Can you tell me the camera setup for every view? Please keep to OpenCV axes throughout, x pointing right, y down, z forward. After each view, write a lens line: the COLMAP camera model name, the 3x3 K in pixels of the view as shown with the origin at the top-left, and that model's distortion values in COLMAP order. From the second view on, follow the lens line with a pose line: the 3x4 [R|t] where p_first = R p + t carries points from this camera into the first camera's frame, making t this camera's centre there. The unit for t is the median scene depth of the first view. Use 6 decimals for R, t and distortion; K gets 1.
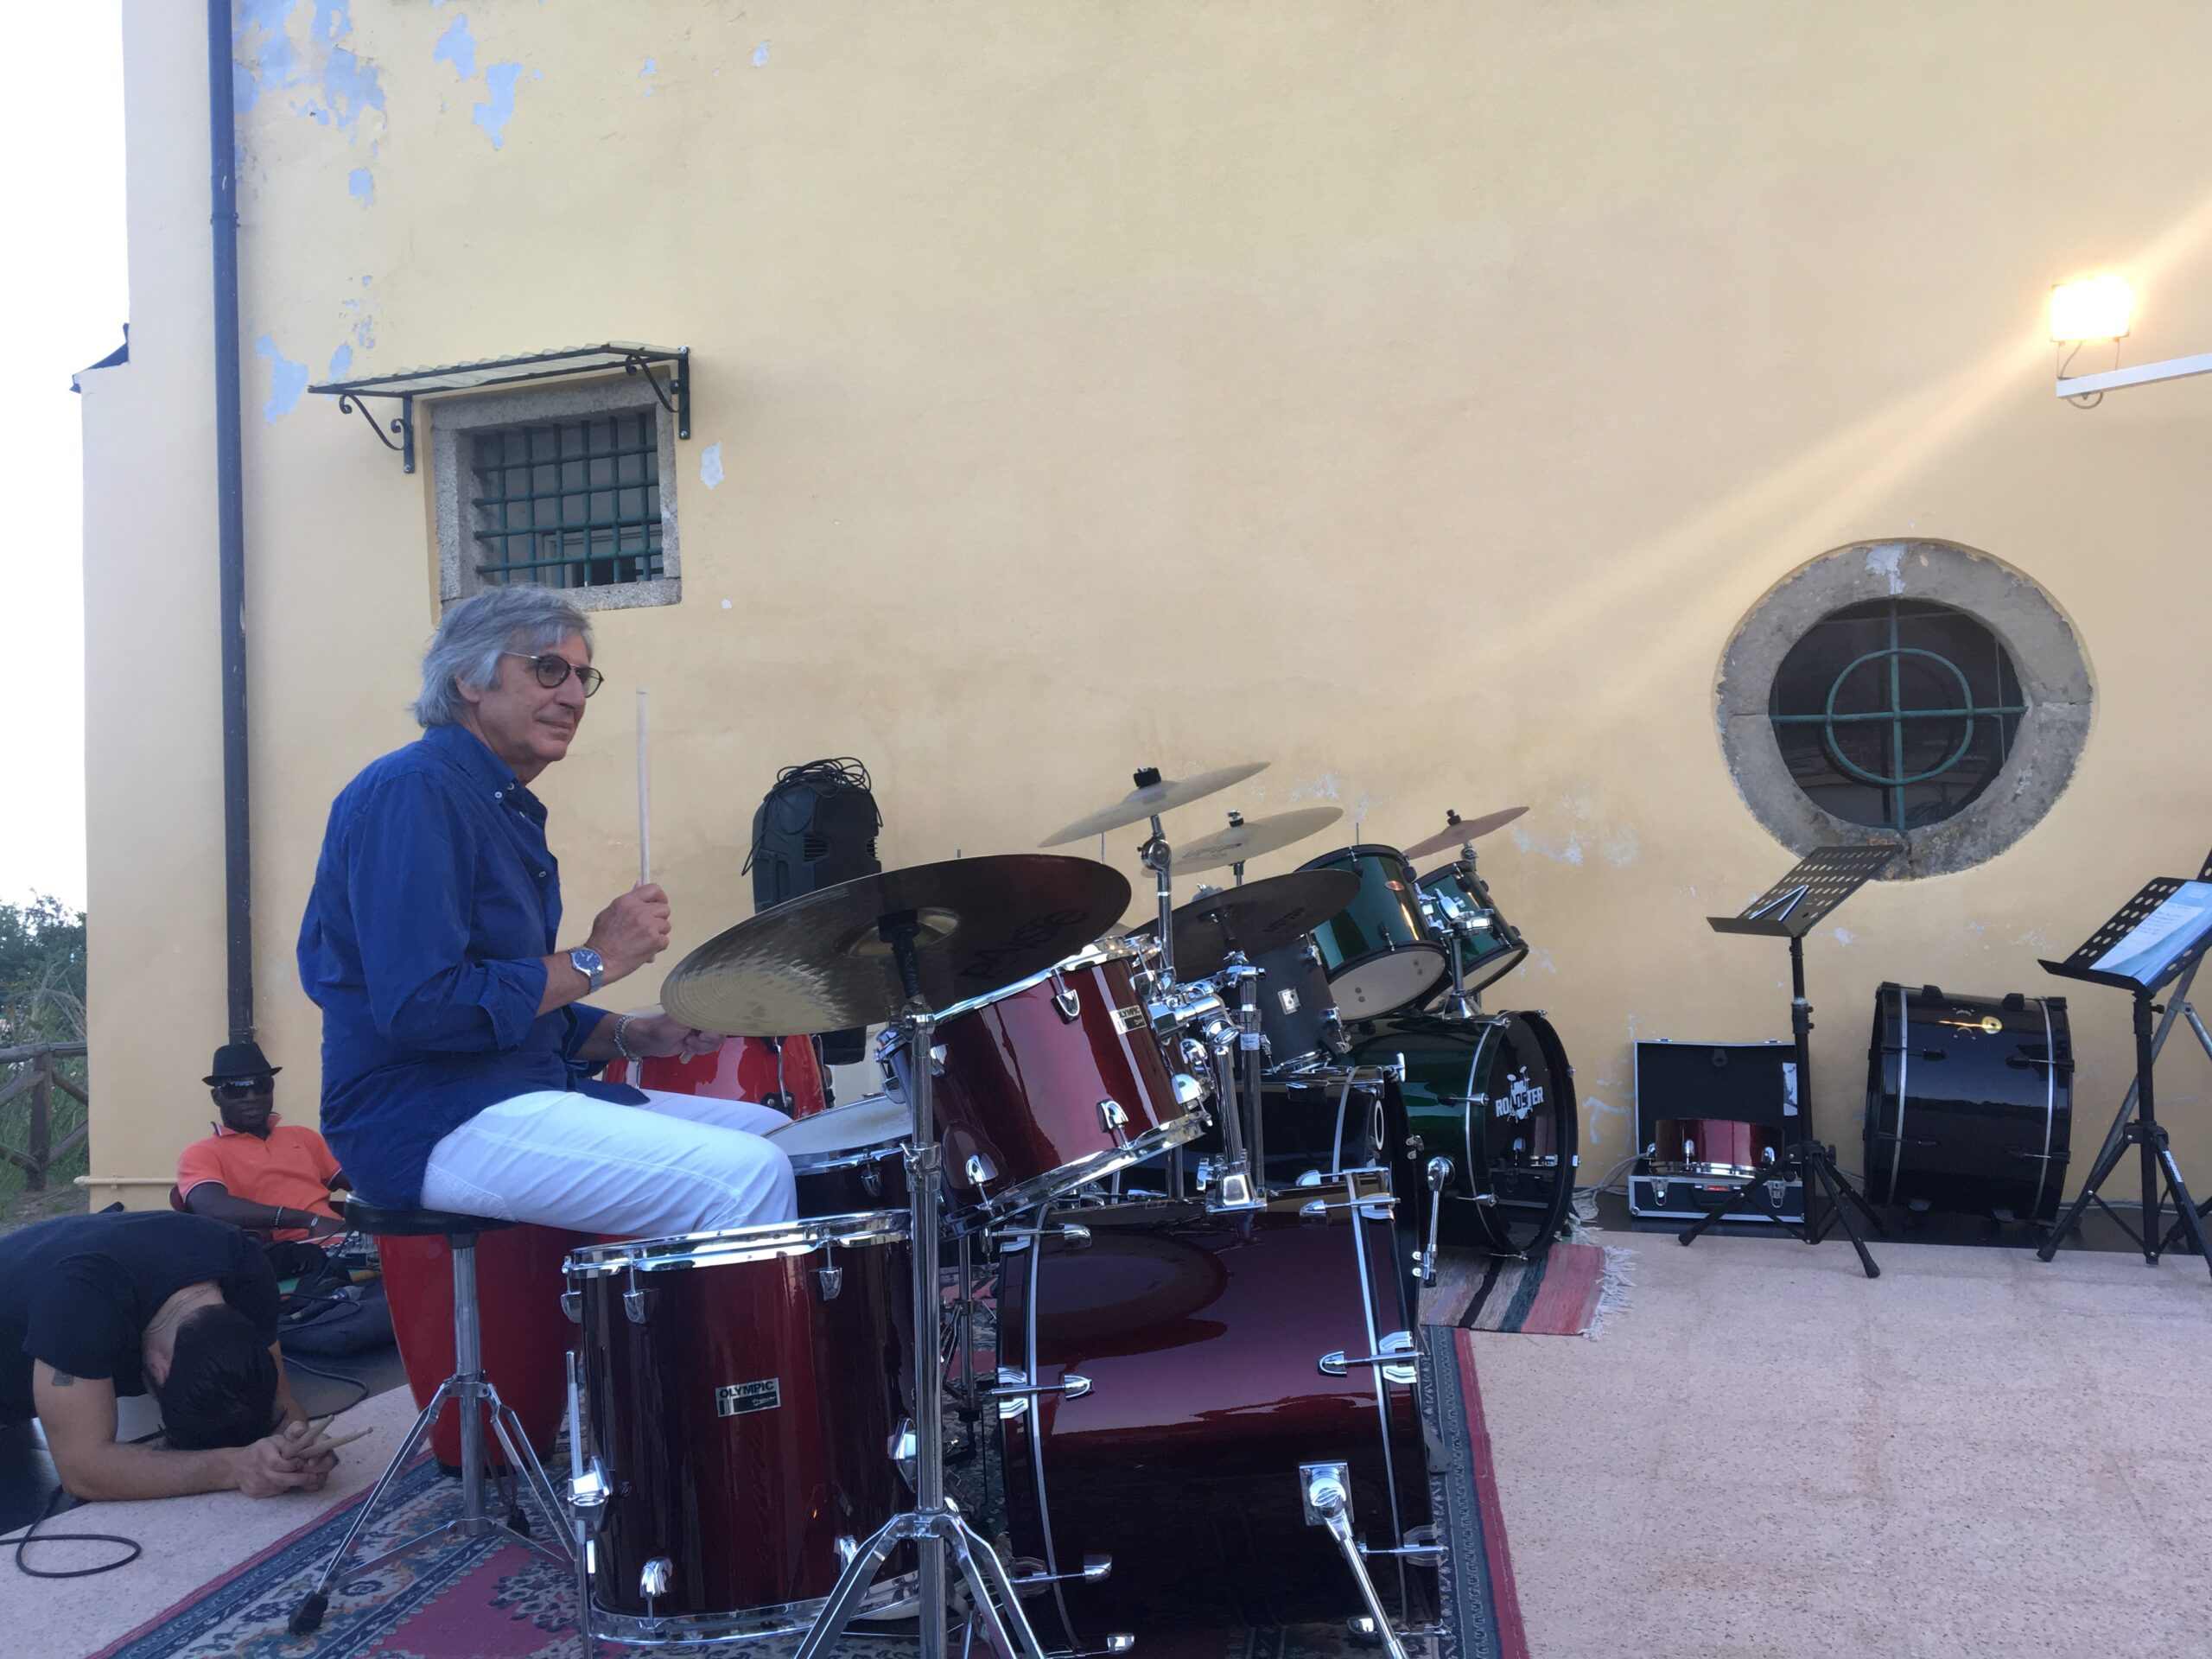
lens RADIAL K [[1870.3, 0, 1101.6], [0, 1870.3, 833.6], [0, 0, 1]] dist [0.079741, -0.133243]
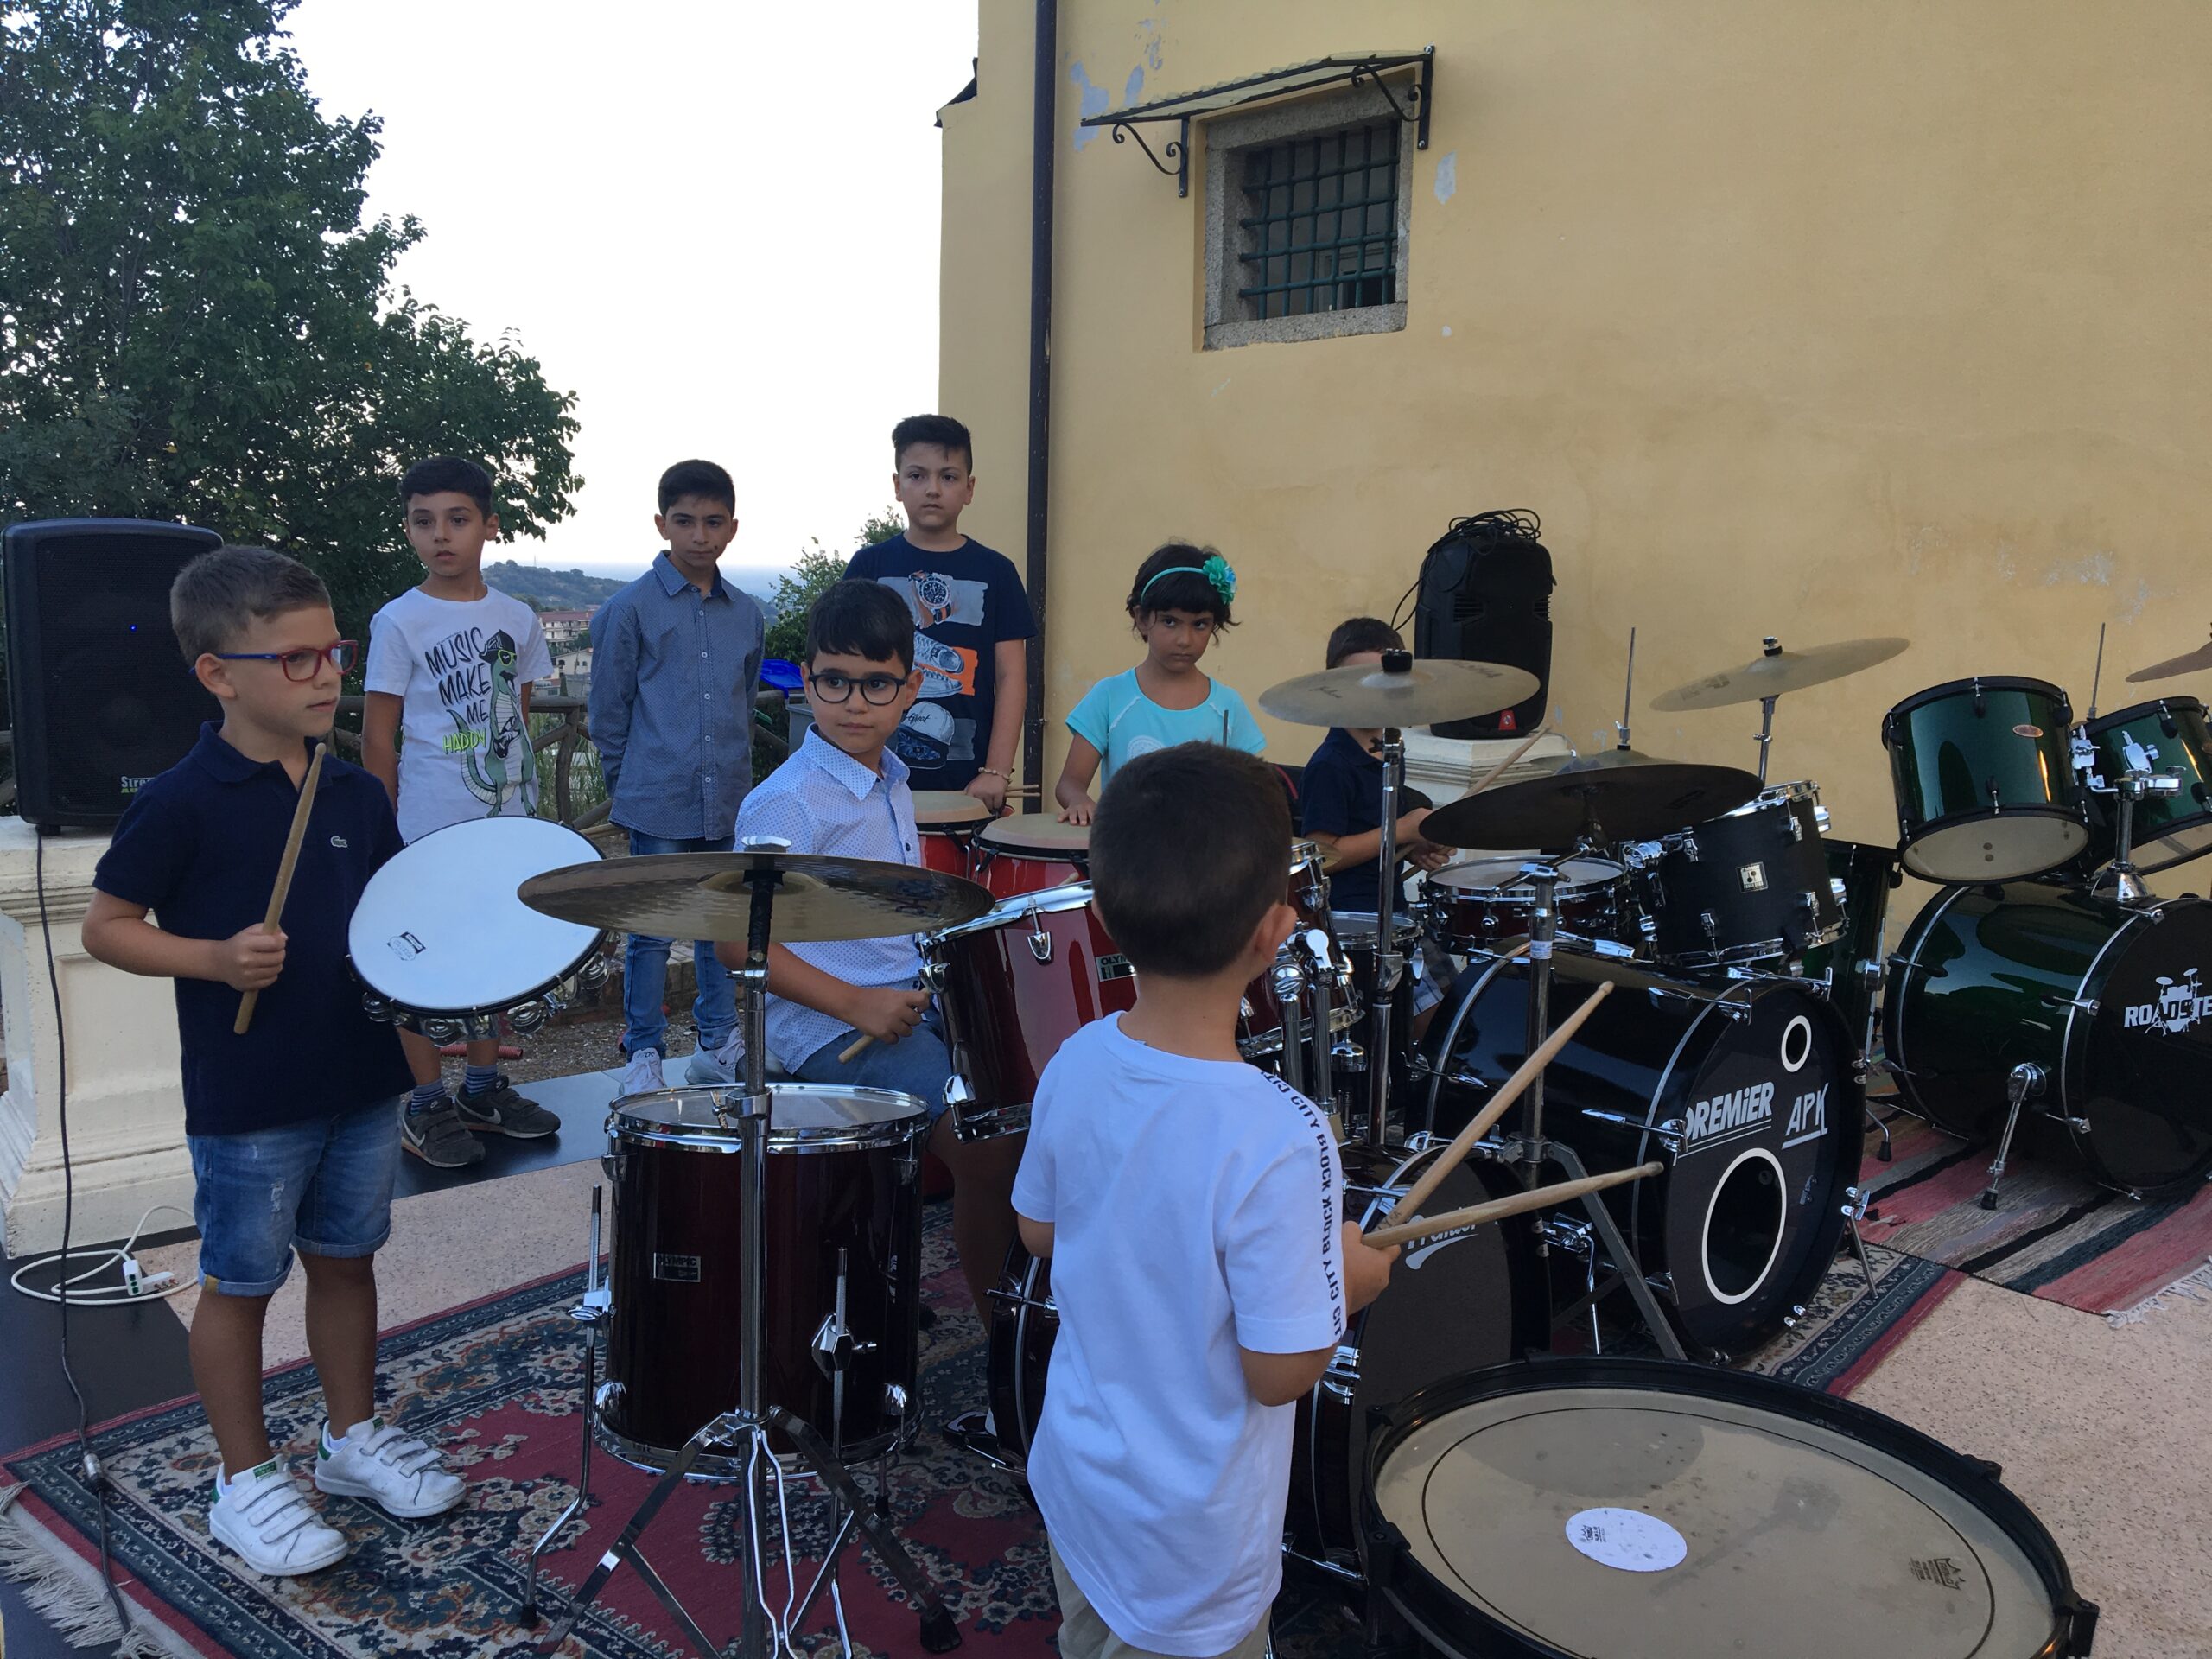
lens RADIAL K [[1868.7, 0, 1102.0], [0, 1868.7, 837.5], [0, 0, 1]] dist [0.079244, -0.121958]
pose [[0.857360, 0.129449, -0.498173, 0.189547], [-0.035360, 0.980385, 0.193895, -0.059663], [0.513501, -0.148623, 0.845120, 0.080174]]
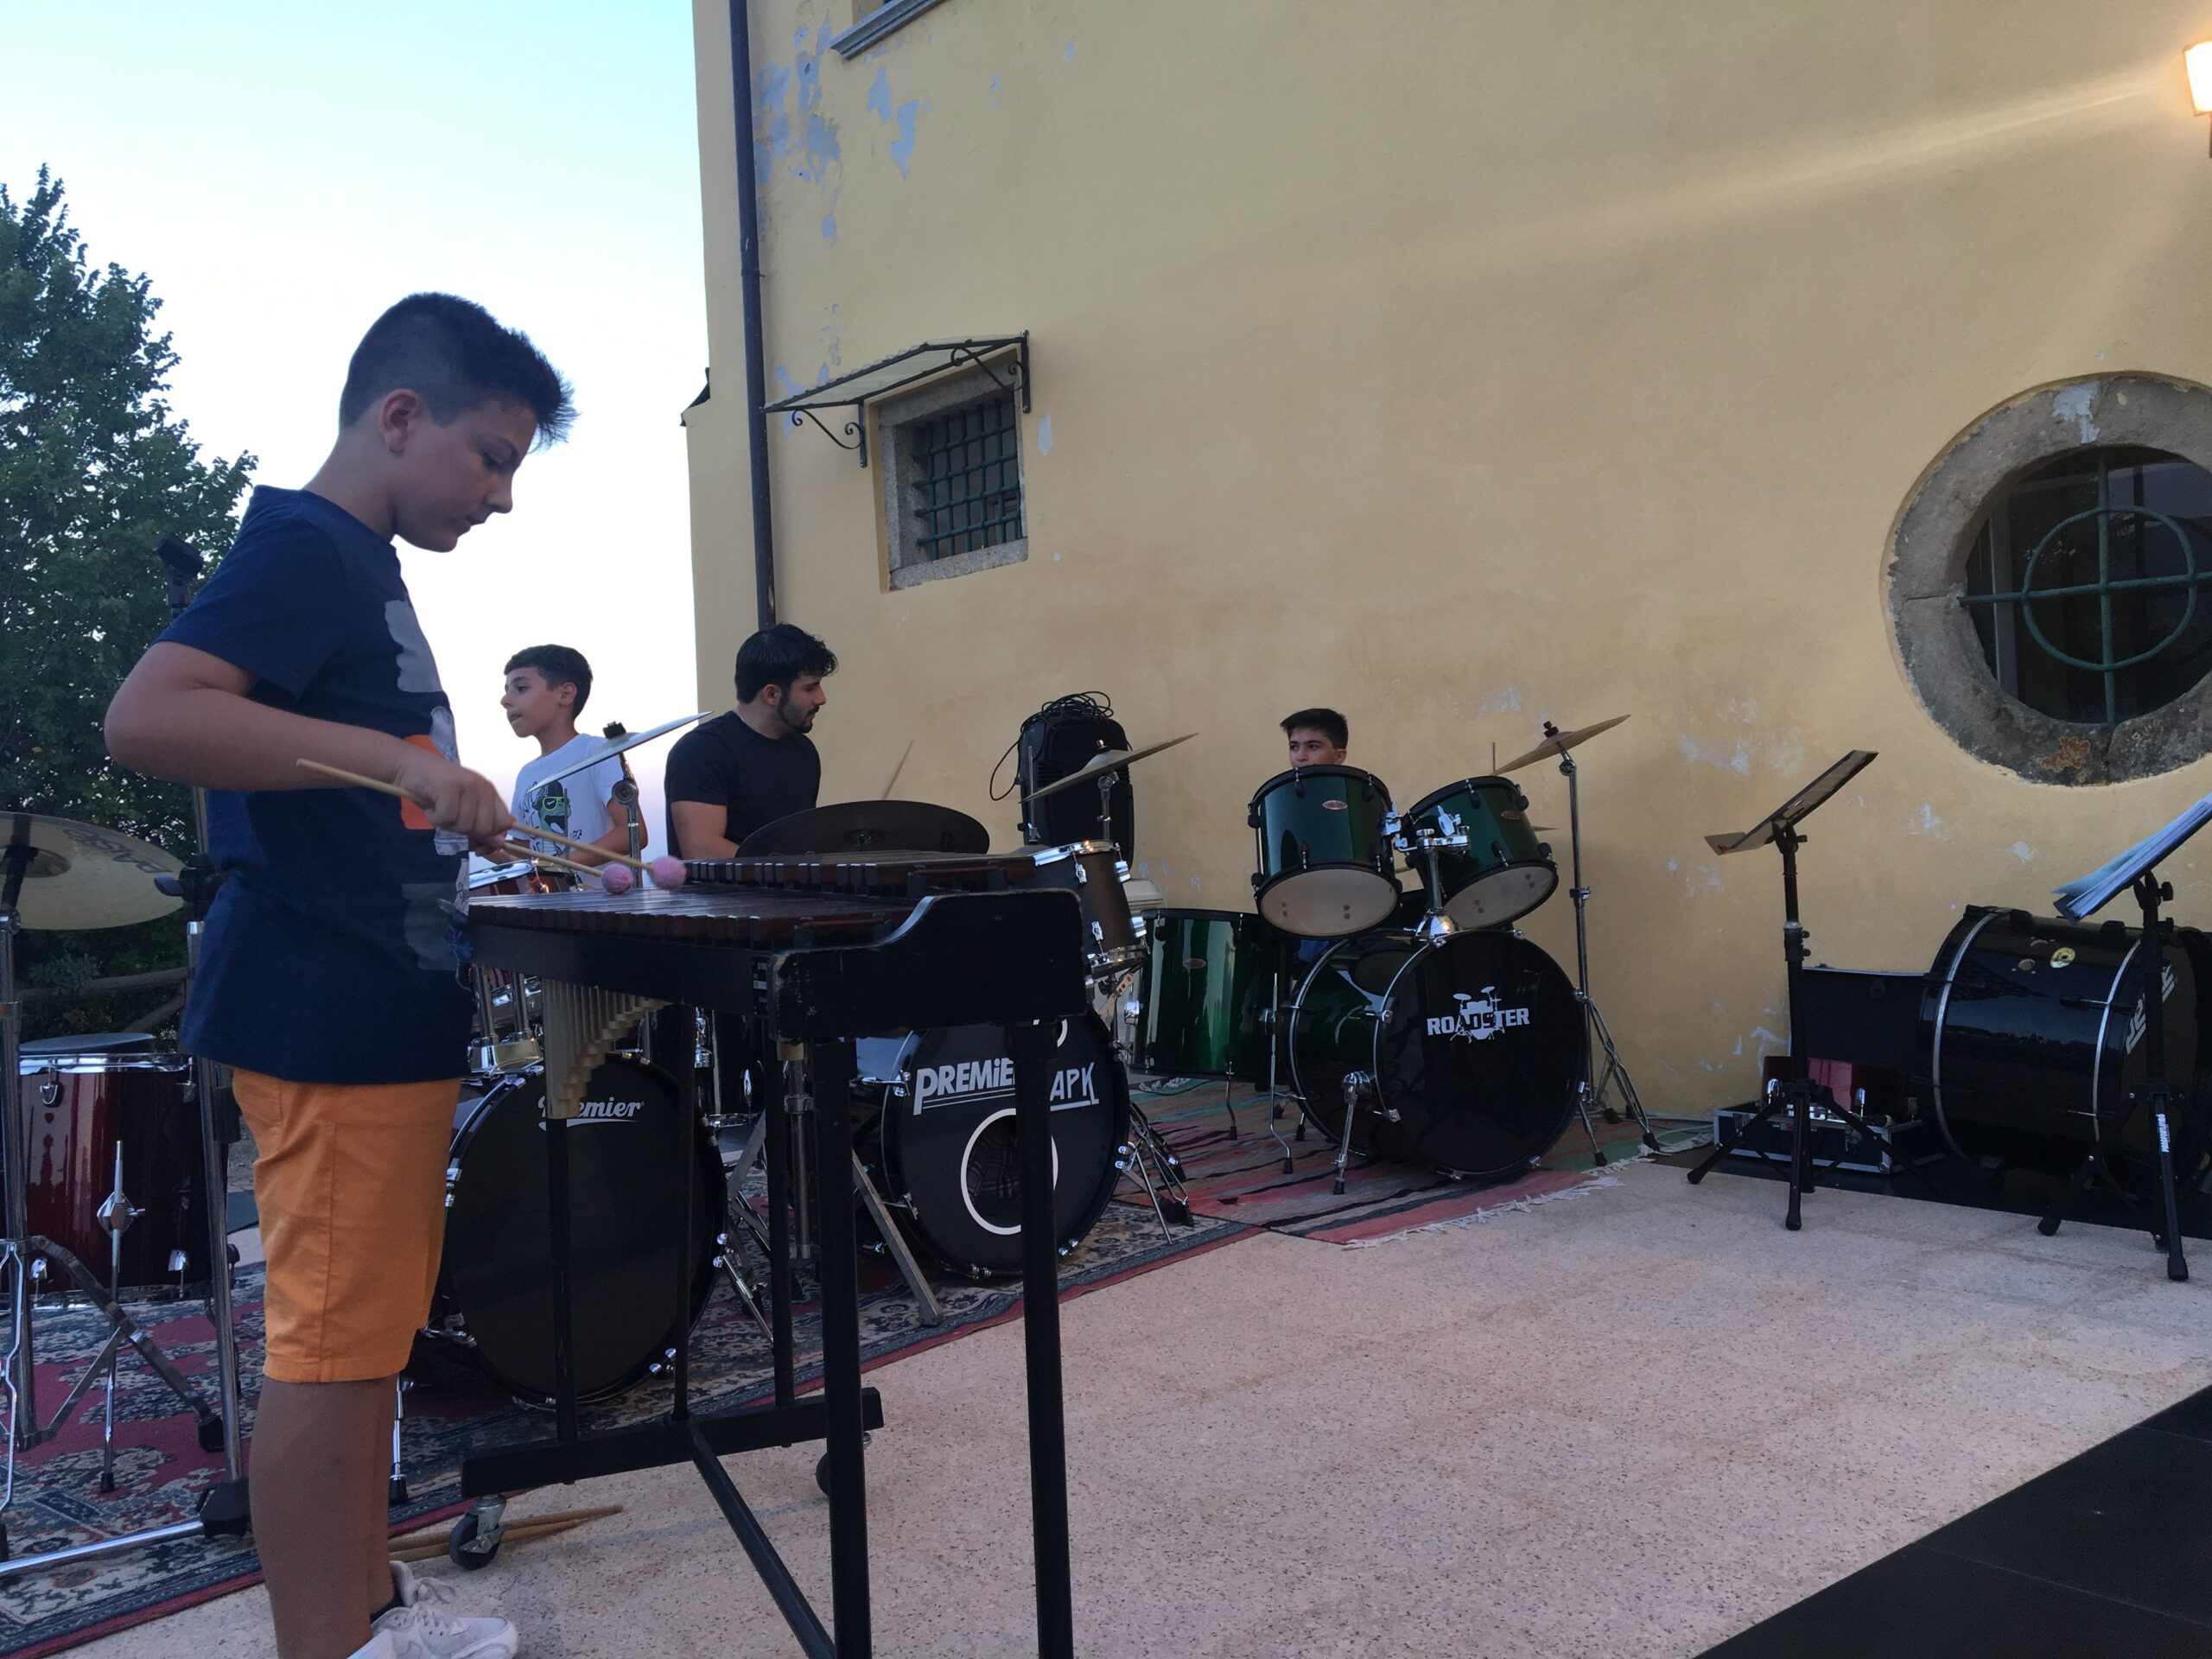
lens RADIAL K [[1864.0, 0, 1101.0], [0, 1864.0, 841.5], [0, 0, 1]] dist [0.087272, -0.152391]
pose [[0.858628, -0.003503, -0.512587, 0.473145], [0.029591, 0.998648, 0.042744, 0.000734], [0.511744, -0.051869, 0.857571, 0.055153]]
